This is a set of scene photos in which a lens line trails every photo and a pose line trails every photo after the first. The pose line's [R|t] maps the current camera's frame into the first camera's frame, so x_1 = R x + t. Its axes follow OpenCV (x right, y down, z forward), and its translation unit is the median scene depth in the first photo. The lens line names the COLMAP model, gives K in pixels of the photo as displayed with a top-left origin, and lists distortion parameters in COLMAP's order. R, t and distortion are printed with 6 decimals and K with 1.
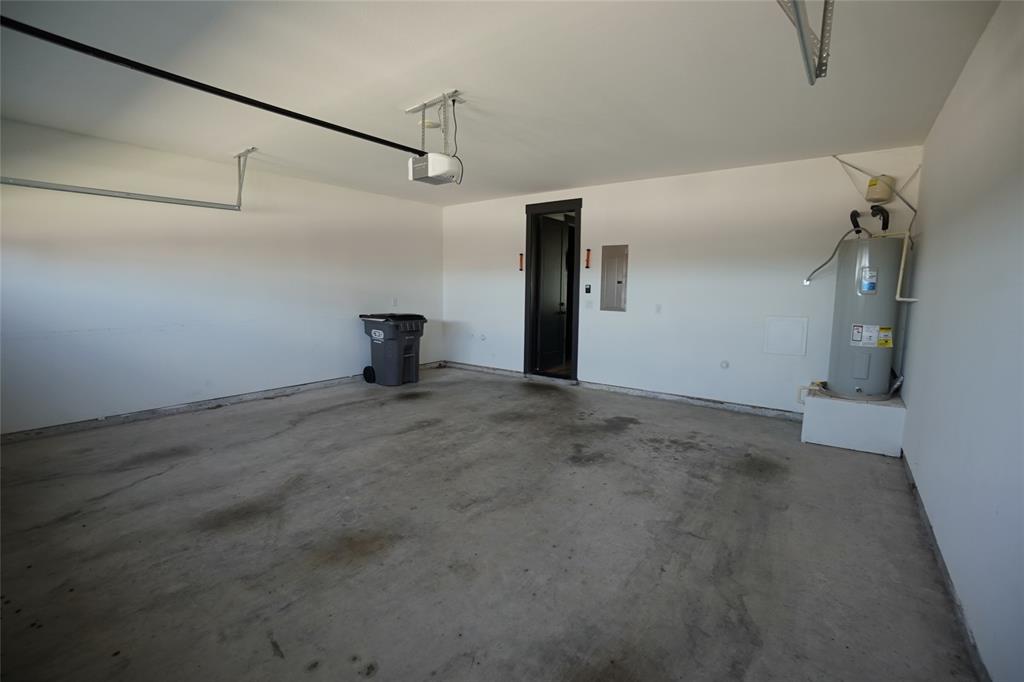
lens RADIAL K [[450.9, 0, 511.5], [0, 450.9, 341.6], [0, 0, 1]] dist [-0.057345, 0.019077]
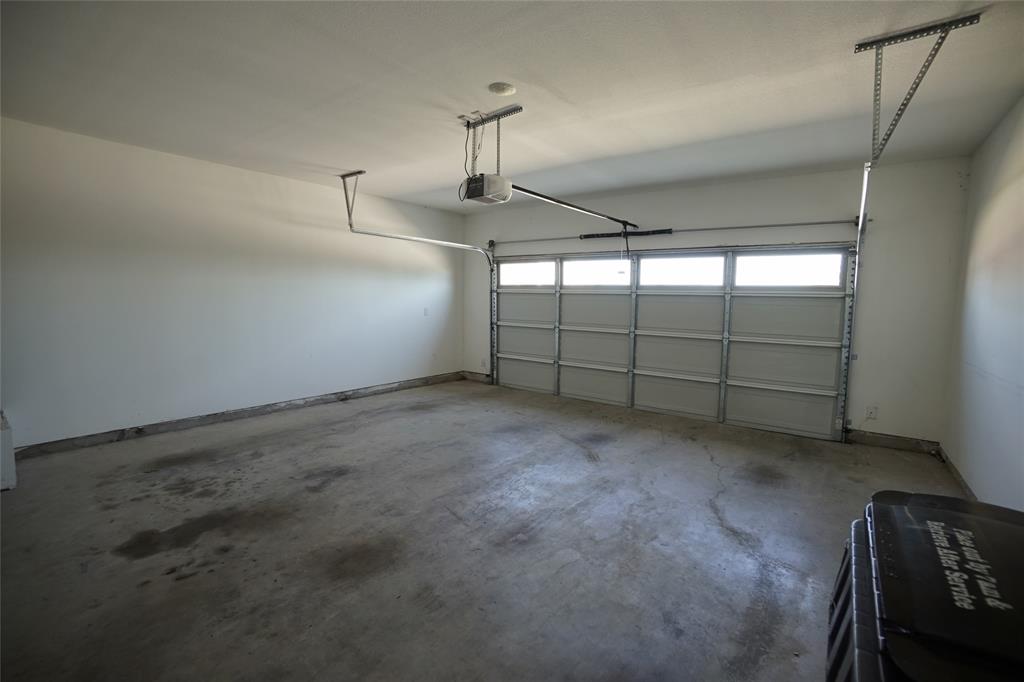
lens RADIAL K [[450.9, 0, 512.8], [0, 450.9, 339.2], [0, 0, 1]] dist [-0.057345, 0.019077]
pose [[-0.999580, -0.028709, -0.003912, -0.202237], [-0.028885, 0.976776, 0.212308, -0.220130], [-0.002274, 0.212332, -0.977195, 1.772331]]
